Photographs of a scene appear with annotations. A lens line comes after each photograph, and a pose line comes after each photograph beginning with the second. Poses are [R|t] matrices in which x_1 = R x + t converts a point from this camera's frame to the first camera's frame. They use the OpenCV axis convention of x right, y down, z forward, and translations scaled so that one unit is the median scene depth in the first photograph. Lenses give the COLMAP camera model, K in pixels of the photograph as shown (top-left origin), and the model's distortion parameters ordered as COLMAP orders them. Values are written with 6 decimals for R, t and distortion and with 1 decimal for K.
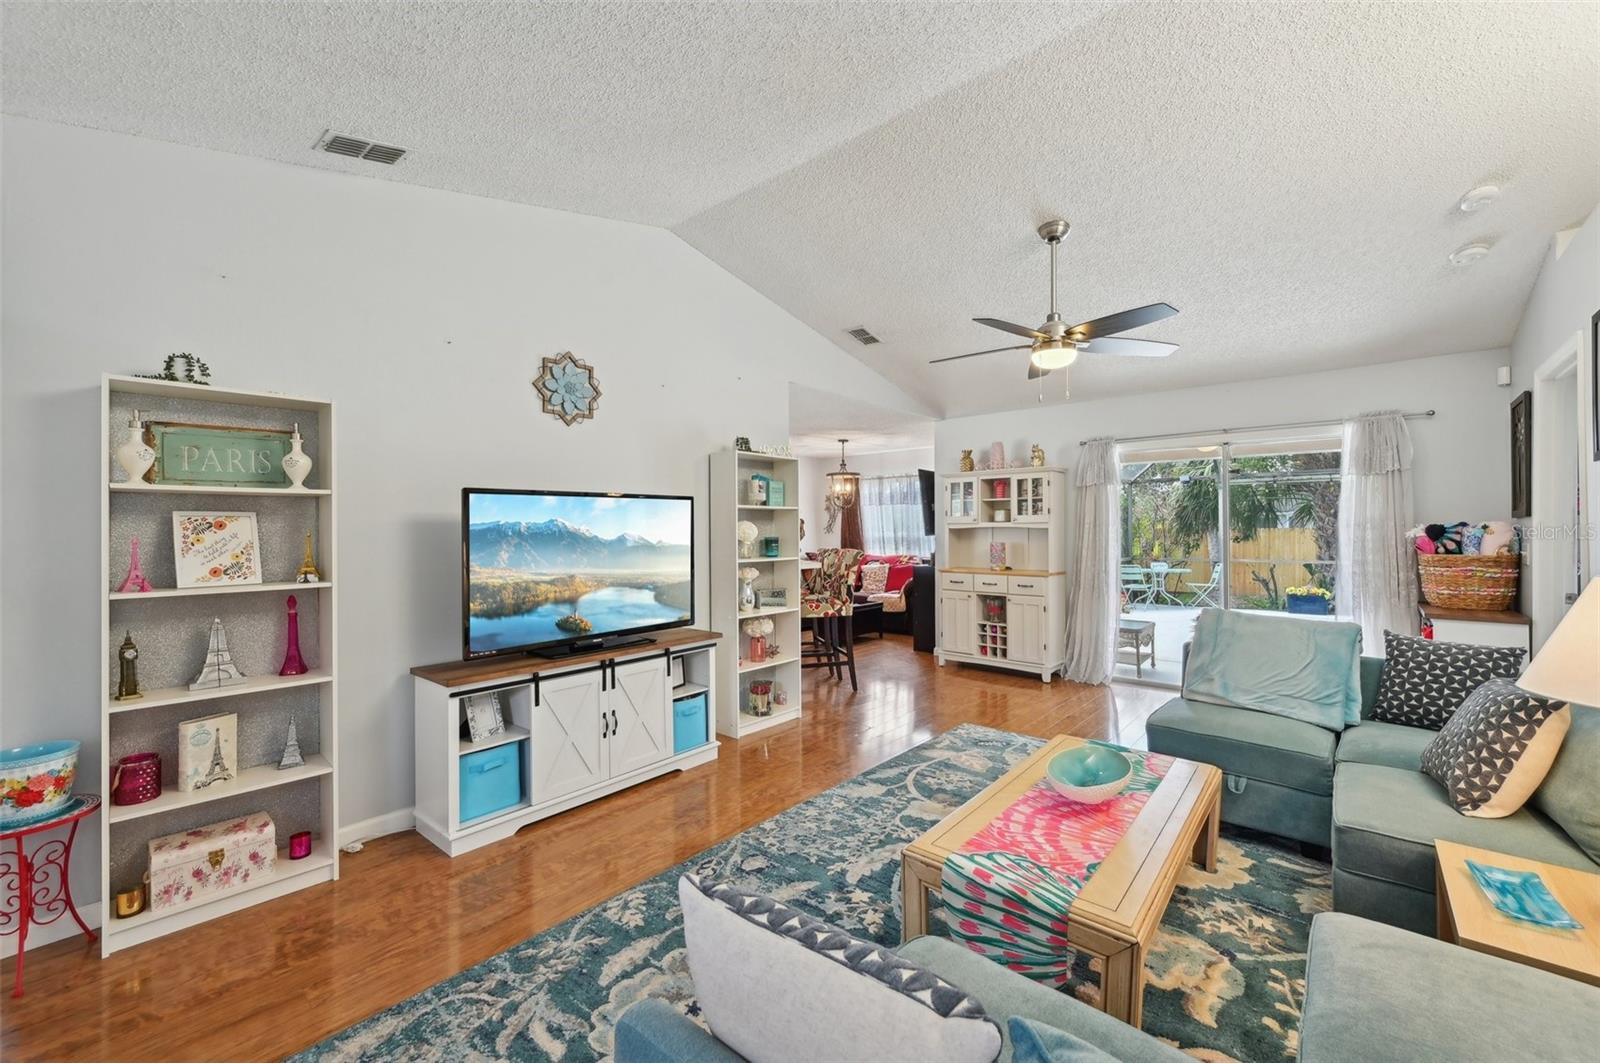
lens RADIAL K [[637.4, 0, 828.0], [0, 637.4, 524.4], [0, 0, 1]] dist [-0.000516, -0.000518]
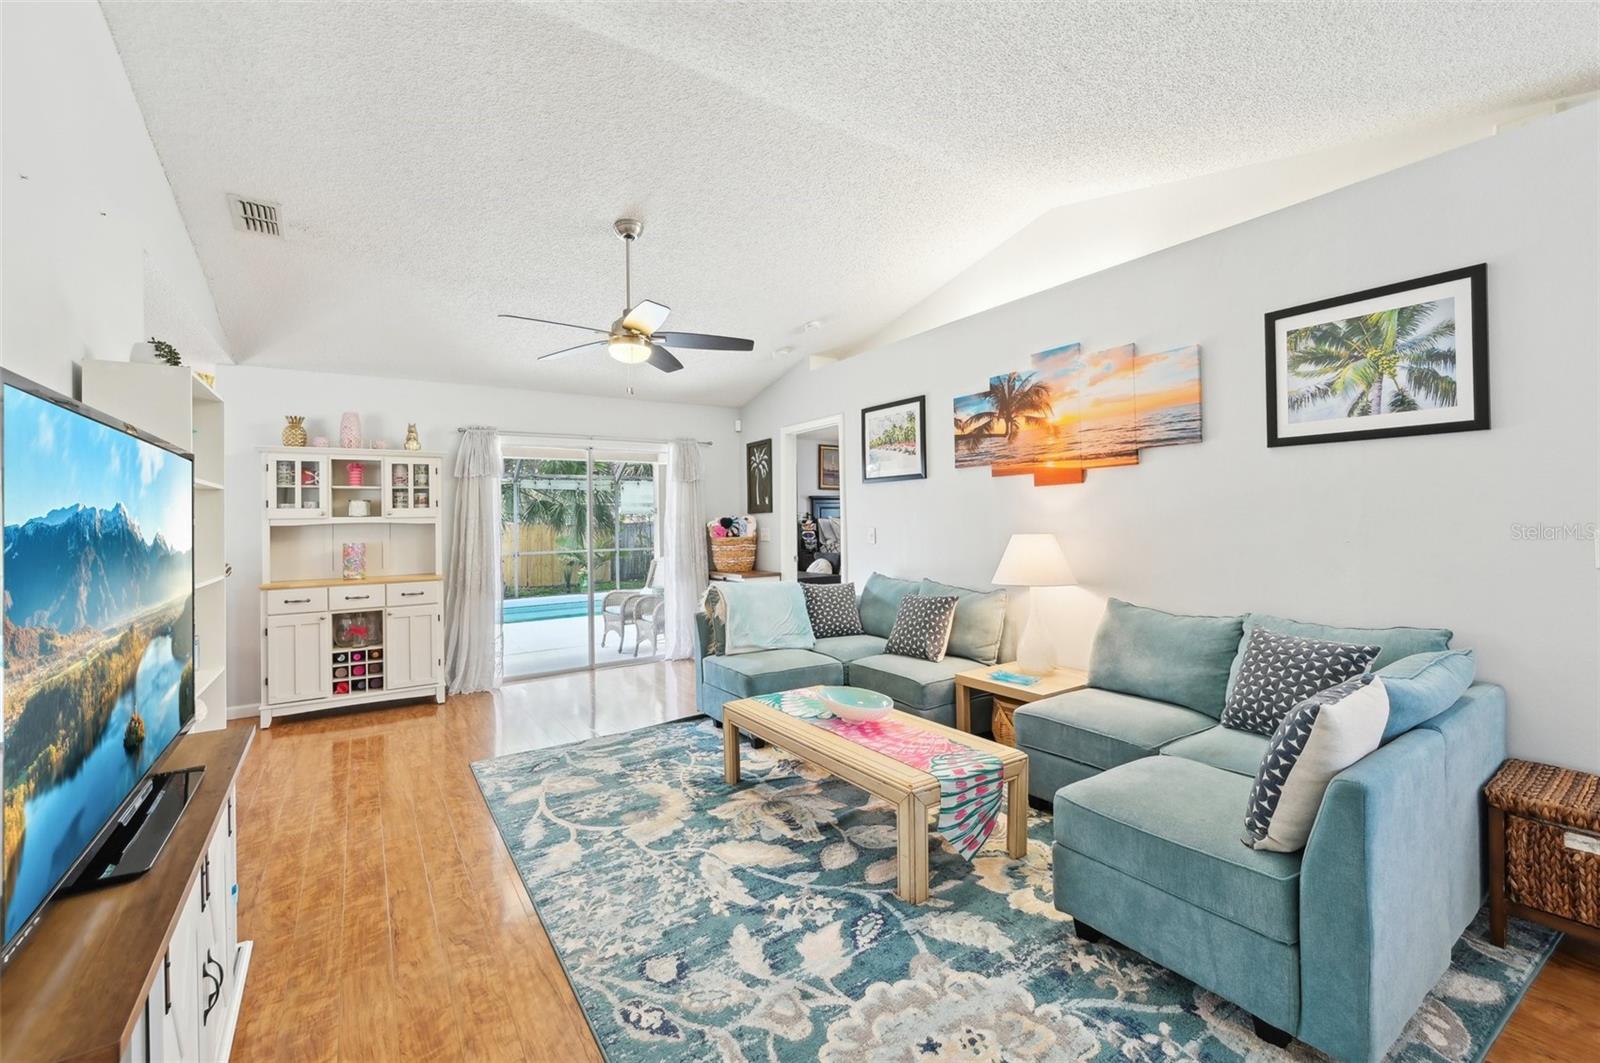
lens RADIAL K [[651.4, 0, 798.8], [0, 651.4, 513.4], [0, 0, 1]] dist [-0.000119, -0.000150]
pose [[0.291124, 0.007292, 0.956657, -0.637934], [0.007590, 0.999922, -0.009931, 0.008456], [-0.956655, 0.010152, 0.291046, 0.498483]]
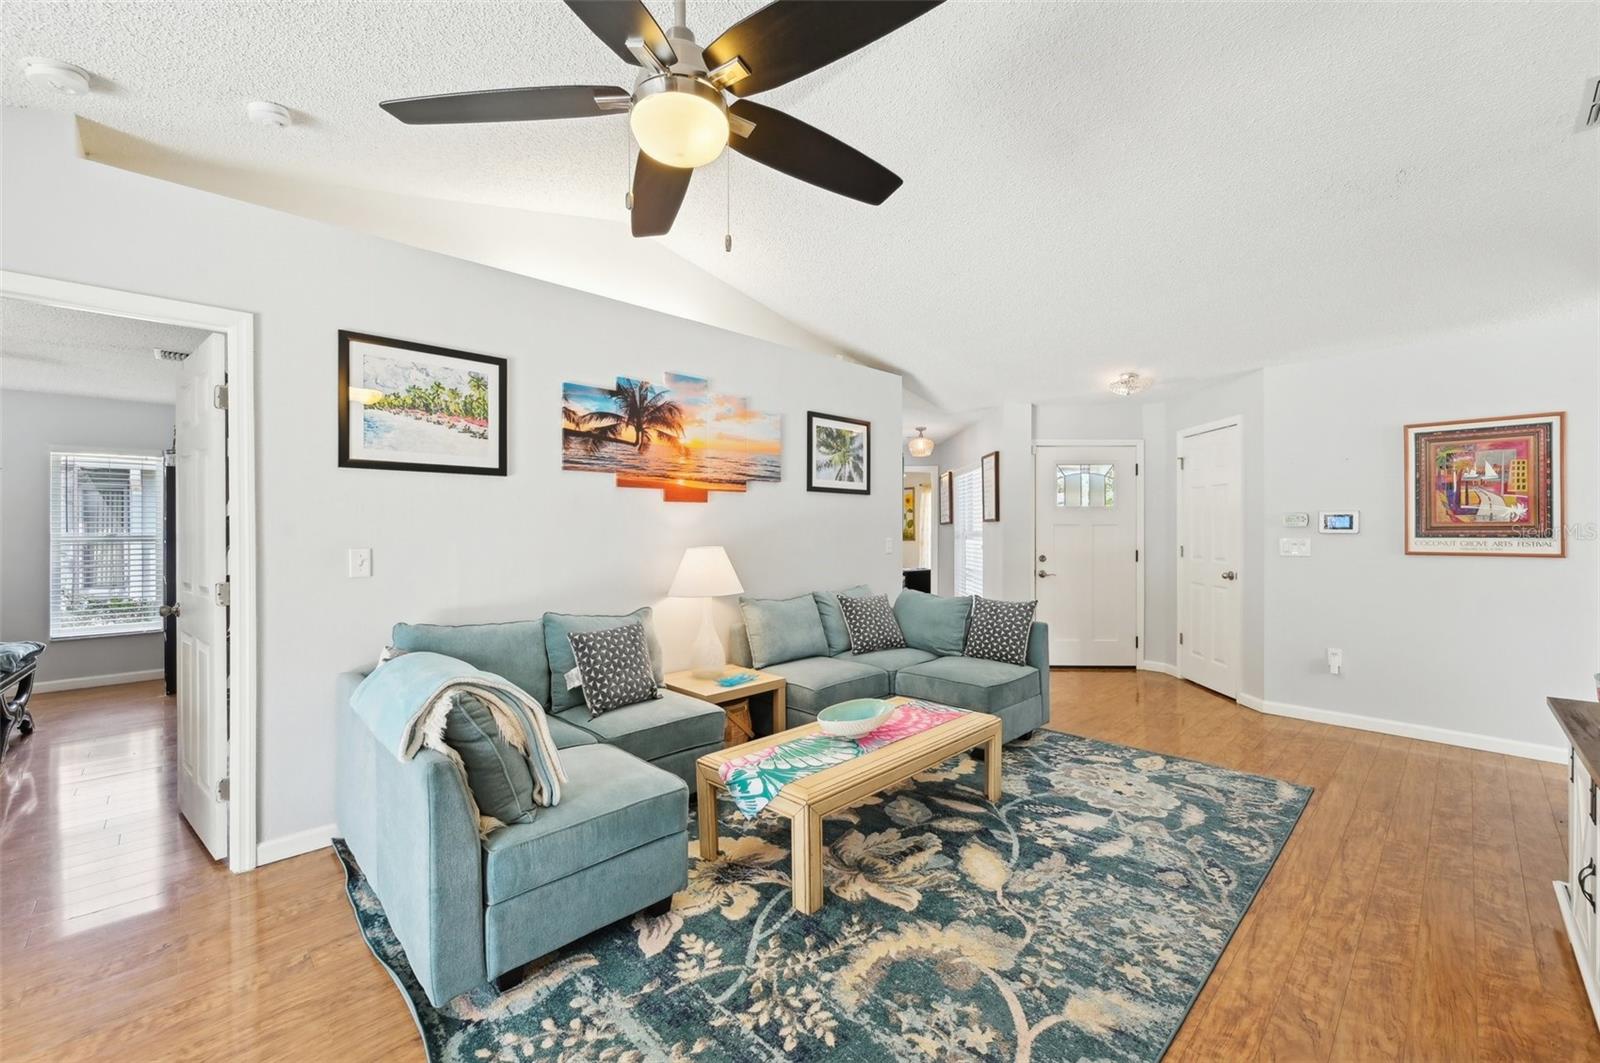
lens RADIAL K [[637.4, 0, 805.6], [0, 637.4, 531.9], [0, 0, 1]] dist [-0.000516, -0.000518]
pose [[-0.992594, 0.006901, 0.121282, 0.247480], [0.006267, 0.999965, -0.005604, 0.015436], [-0.121317, -0.004802, -0.992602, 1.607539]]
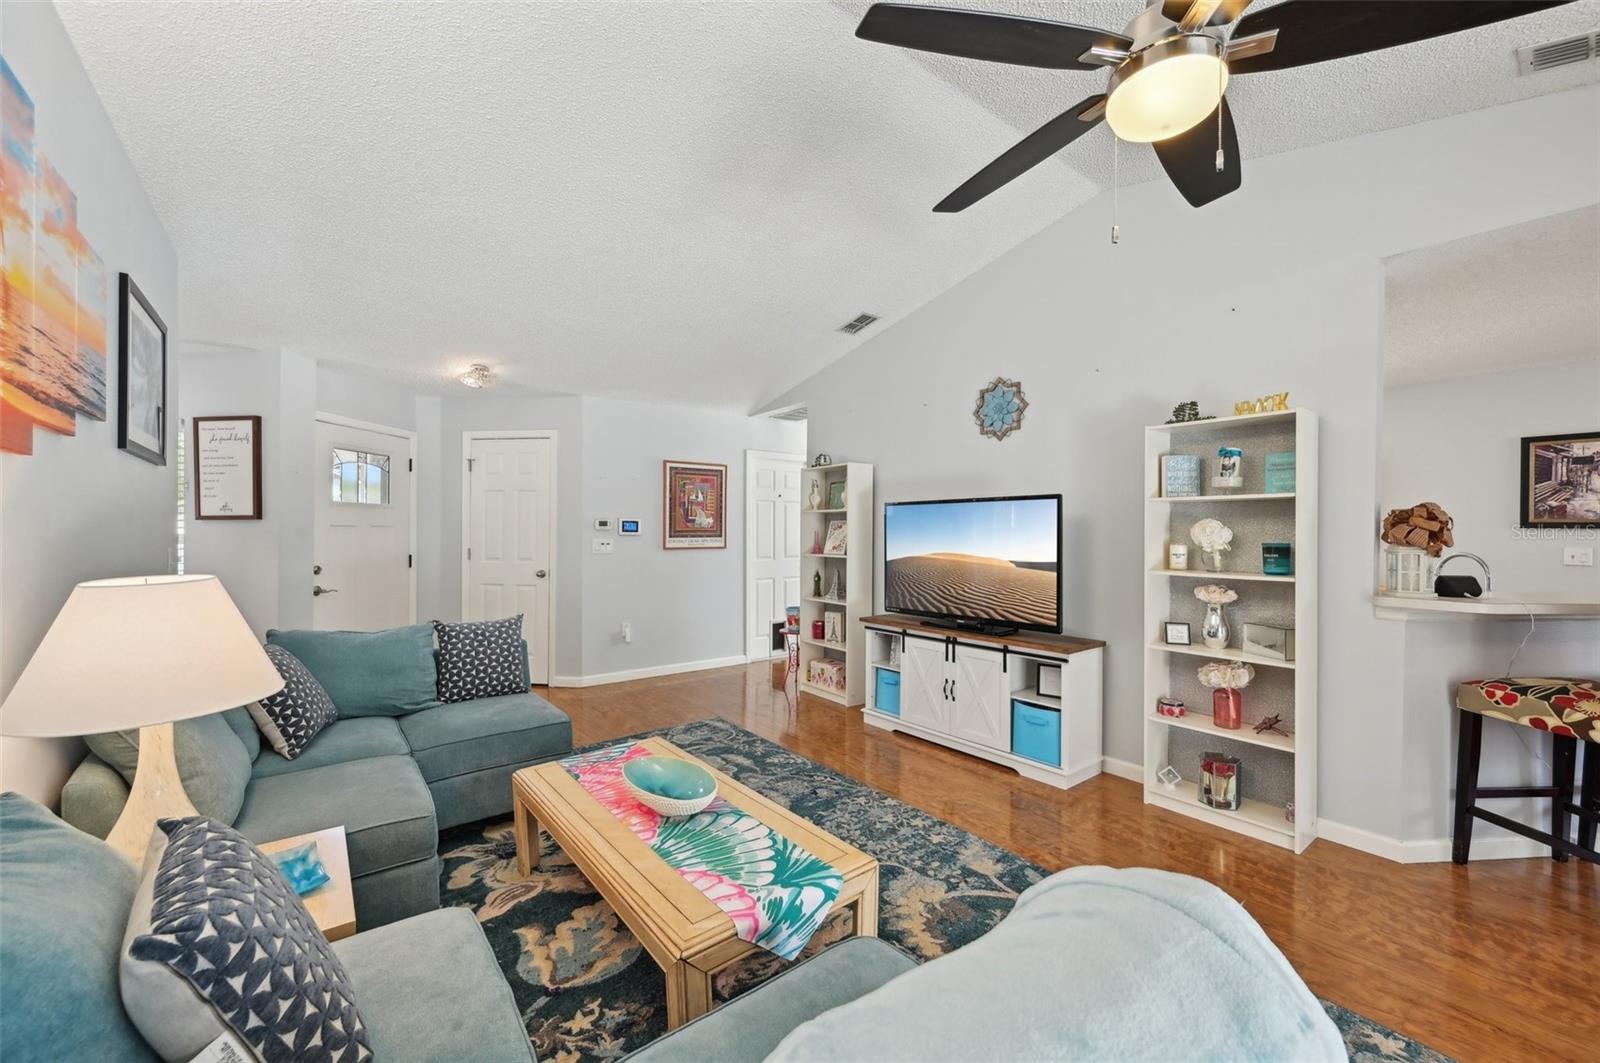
lens RADIAL K [[637.4, 0, 776.8], [0, 637.4, 536.3], [0, 0, 1]] dist [-0.000516, -0.000518]
pose [[-0.246255, 0.014150, -0.969102, 0.908547], [0.008229, 0.999888, 0.012509, 0.002494], [0.969170, -0.004894, -0.246344, 0.978405]]
